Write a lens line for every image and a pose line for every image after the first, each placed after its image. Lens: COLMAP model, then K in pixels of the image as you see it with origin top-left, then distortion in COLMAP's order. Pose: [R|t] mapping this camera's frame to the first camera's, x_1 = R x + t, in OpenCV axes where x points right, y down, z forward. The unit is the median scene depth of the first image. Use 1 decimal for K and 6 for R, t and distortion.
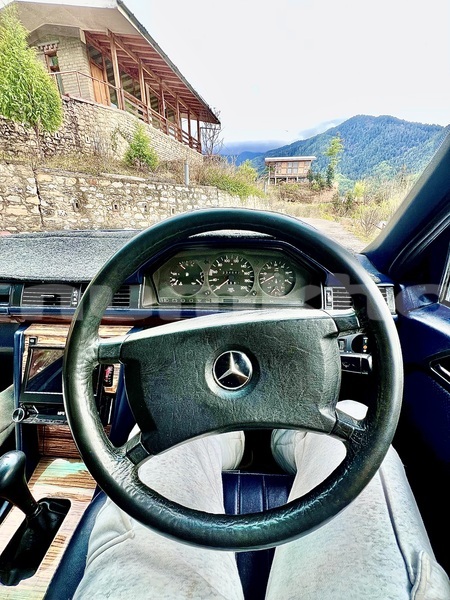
lens RADIAL K [[243.3, 0, 225.0], [0, 243.3, 300.0], [0, 0, 1]] dist [-0.001739, -0.000235]
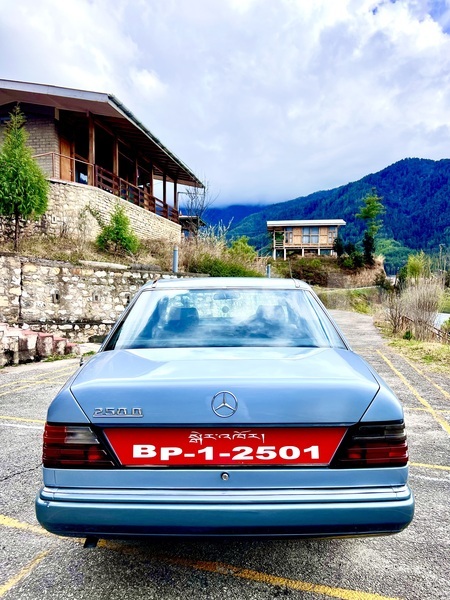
lens RADIAL K [[458.7, 0, 225.0], [0, 458.7, 300.0], [0, 0, 1]] dist [0.007646, -0.003492]
pose [[0.998568, 0.009142, 0.052701, -0.074119], [0.009022, 0.942376, -0.334433, 0.161992], [-0.052722, 0.334429, 0.940945, -0.515977]]
